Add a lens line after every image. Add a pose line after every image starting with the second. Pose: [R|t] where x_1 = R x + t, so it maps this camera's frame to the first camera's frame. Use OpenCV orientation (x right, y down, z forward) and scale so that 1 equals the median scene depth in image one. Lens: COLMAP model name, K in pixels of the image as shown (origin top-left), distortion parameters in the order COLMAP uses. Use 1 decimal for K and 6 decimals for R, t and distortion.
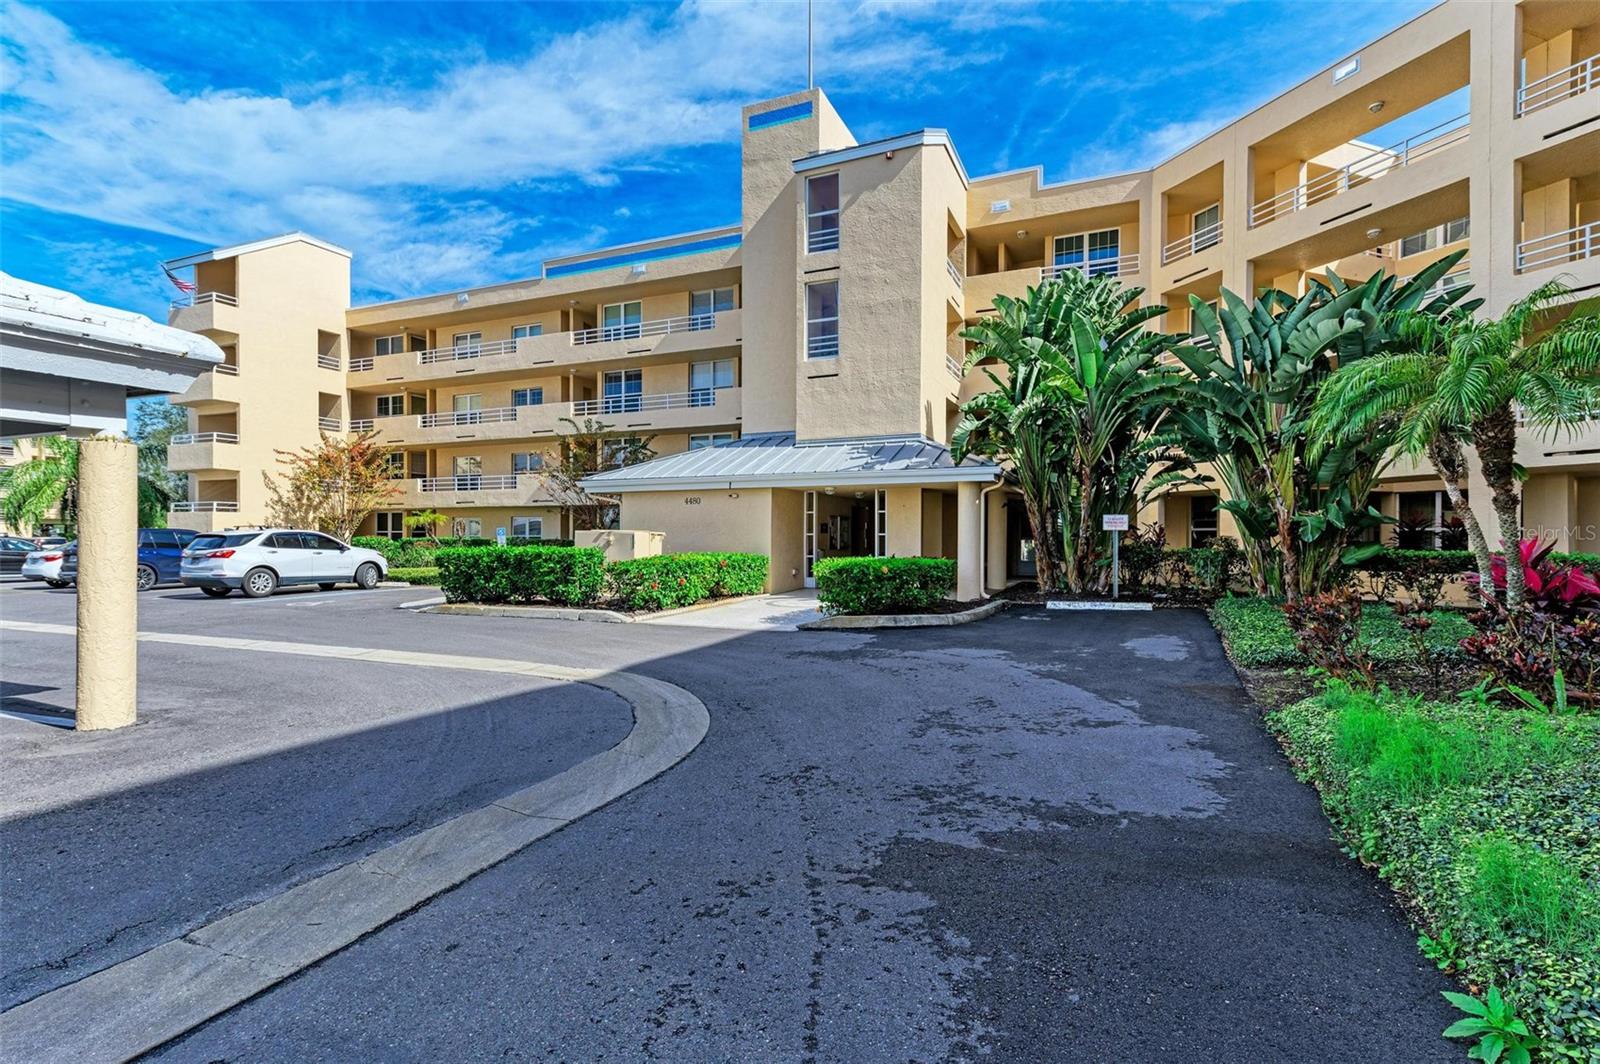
lens RADIAL K [[753.8, 0, 799.5], [0, 753.8, 534.7], [0, 0, 1]] dist [-0.006457, -0.002326]
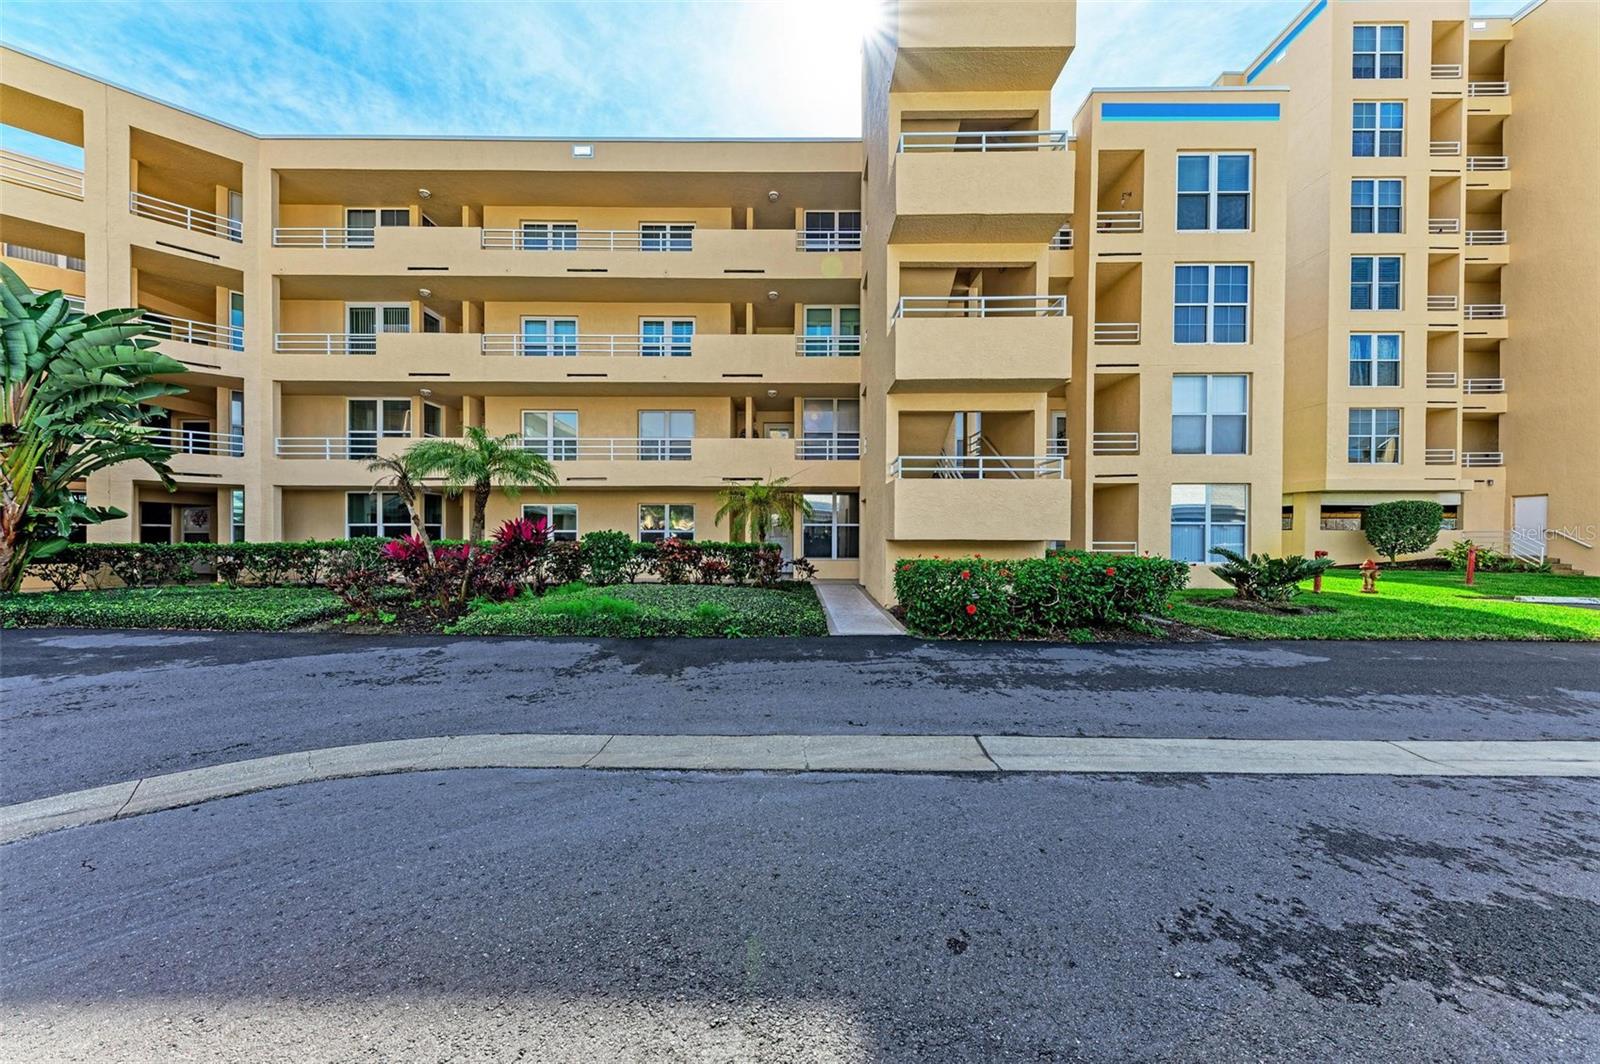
lens RADIAL K [[594.9, 0, 796.8], [0, 594.9, 535.0], [0, 0, 1]] dist [-0.000185, -0.000007]
pose [[-0.394993, -0.008590, 0.918644, -1.354956], [-0.001726, 0.999961, 0.008608, -0.017884], [-0.918682, 0.001814, -0.394993, 1.017088]]
